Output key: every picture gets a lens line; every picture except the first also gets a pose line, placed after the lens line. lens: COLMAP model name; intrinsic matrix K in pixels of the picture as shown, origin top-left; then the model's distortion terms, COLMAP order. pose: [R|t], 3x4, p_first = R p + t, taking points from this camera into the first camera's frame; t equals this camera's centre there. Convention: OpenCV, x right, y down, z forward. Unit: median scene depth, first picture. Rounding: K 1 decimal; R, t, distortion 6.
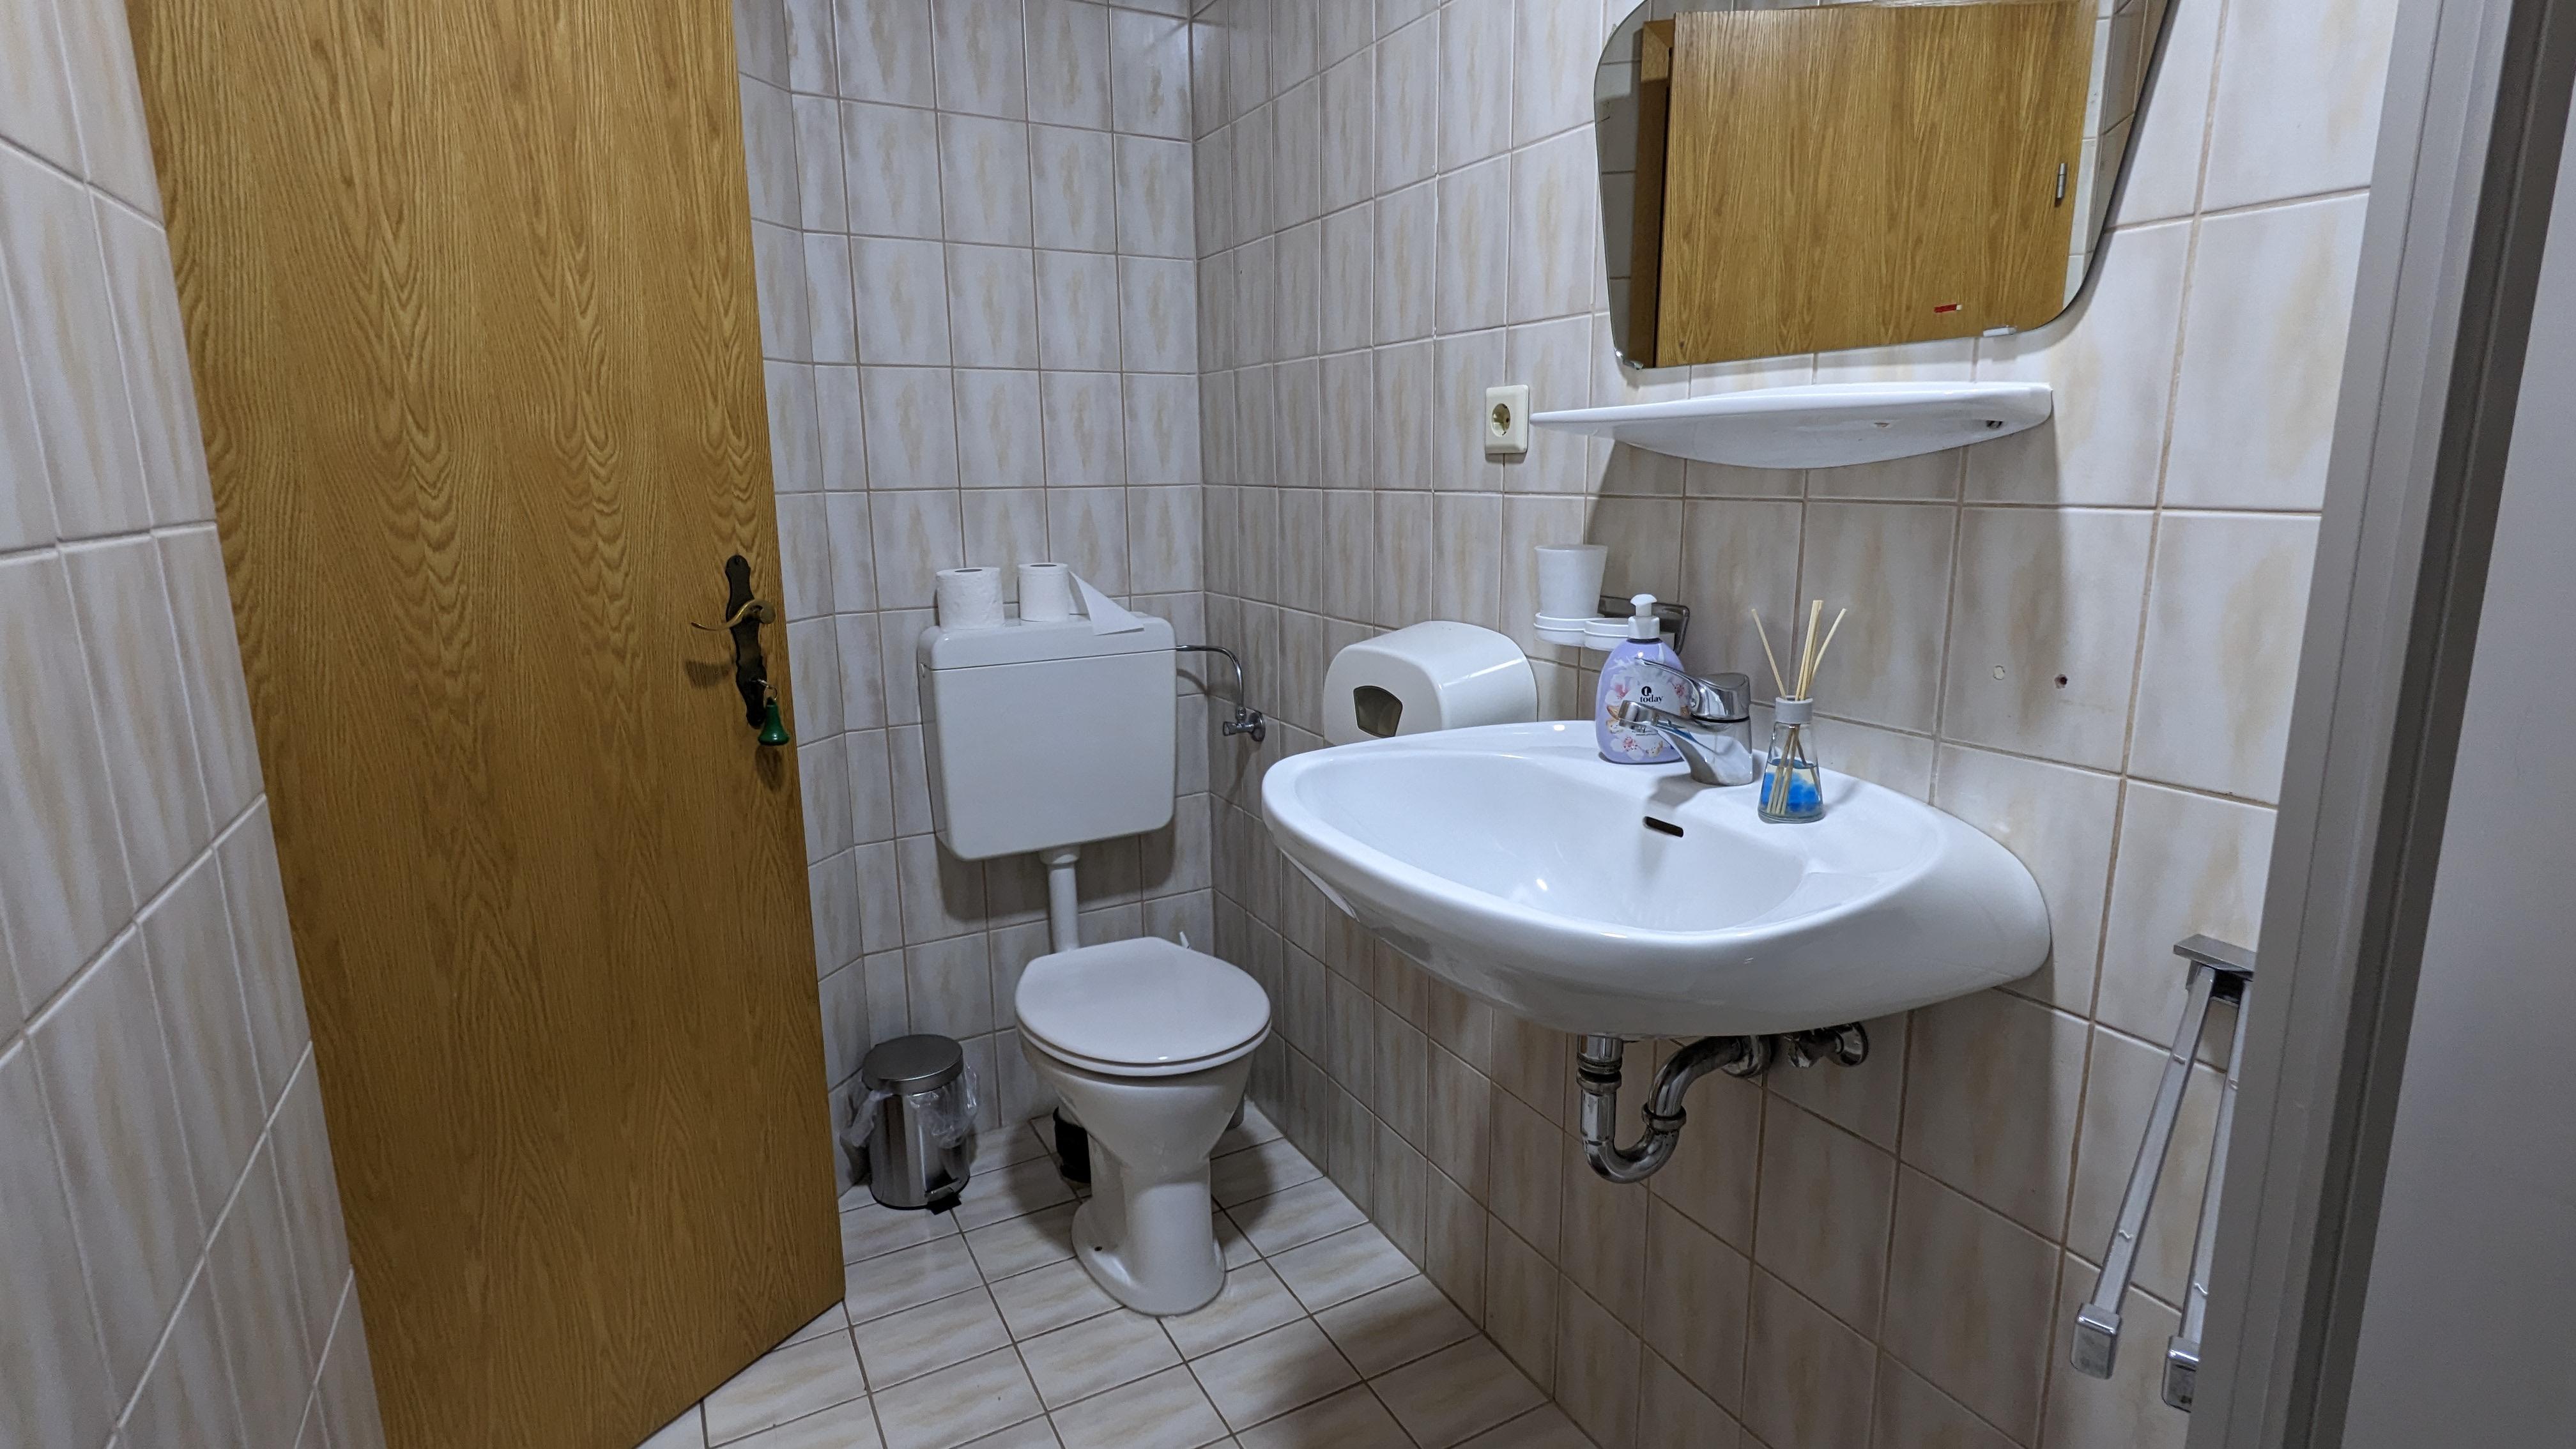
lens RADIAL K [[1239.8, 0, 1288.0], [0, 1239.8, 721.6], [0, 0, 1]] dist [-0.001518, 0.003562]
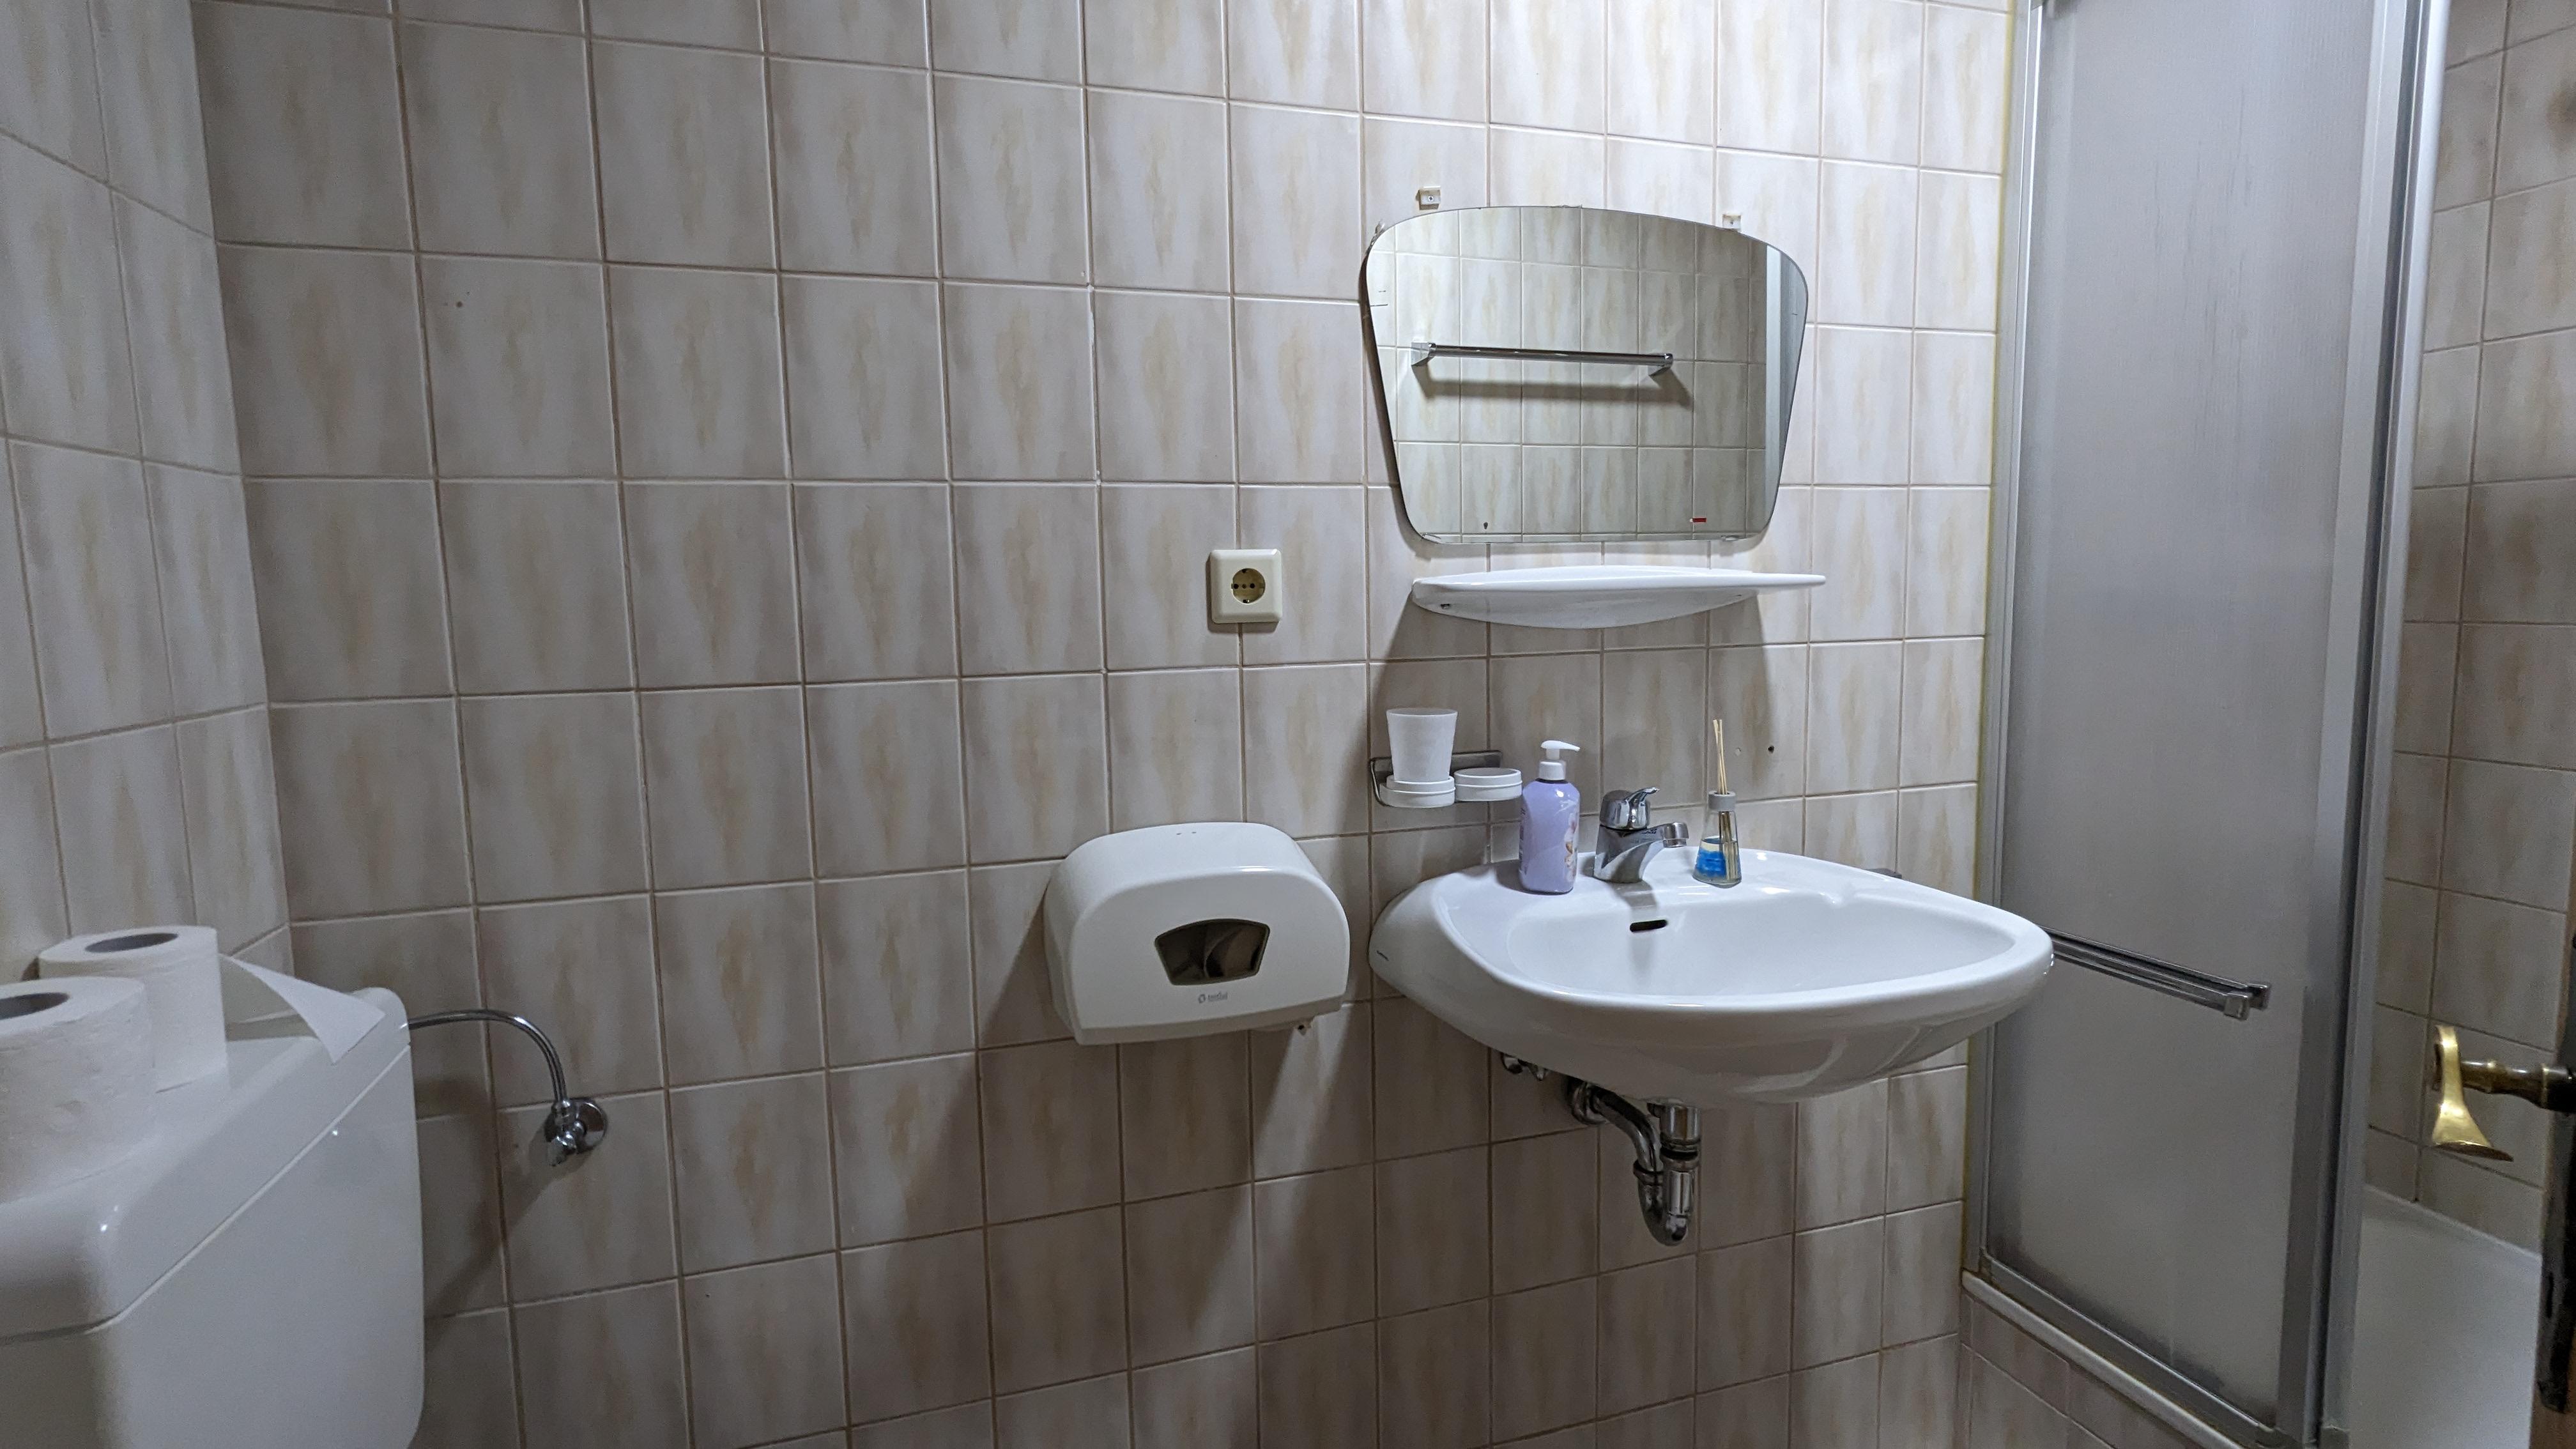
lens RADIAL K [[1239.8, 0, 1289.3], [0, 1239.8, 715.5], [0, 0, 1]] dist [-0.001518, 0.003562]
pose [[0.188606, -0.094495, 0.977496, -0.713056], [0.219416, 0.974253, 0.051845, -0.195115], [-0.957227, 0.204700, 0.204484, 0.819978]]
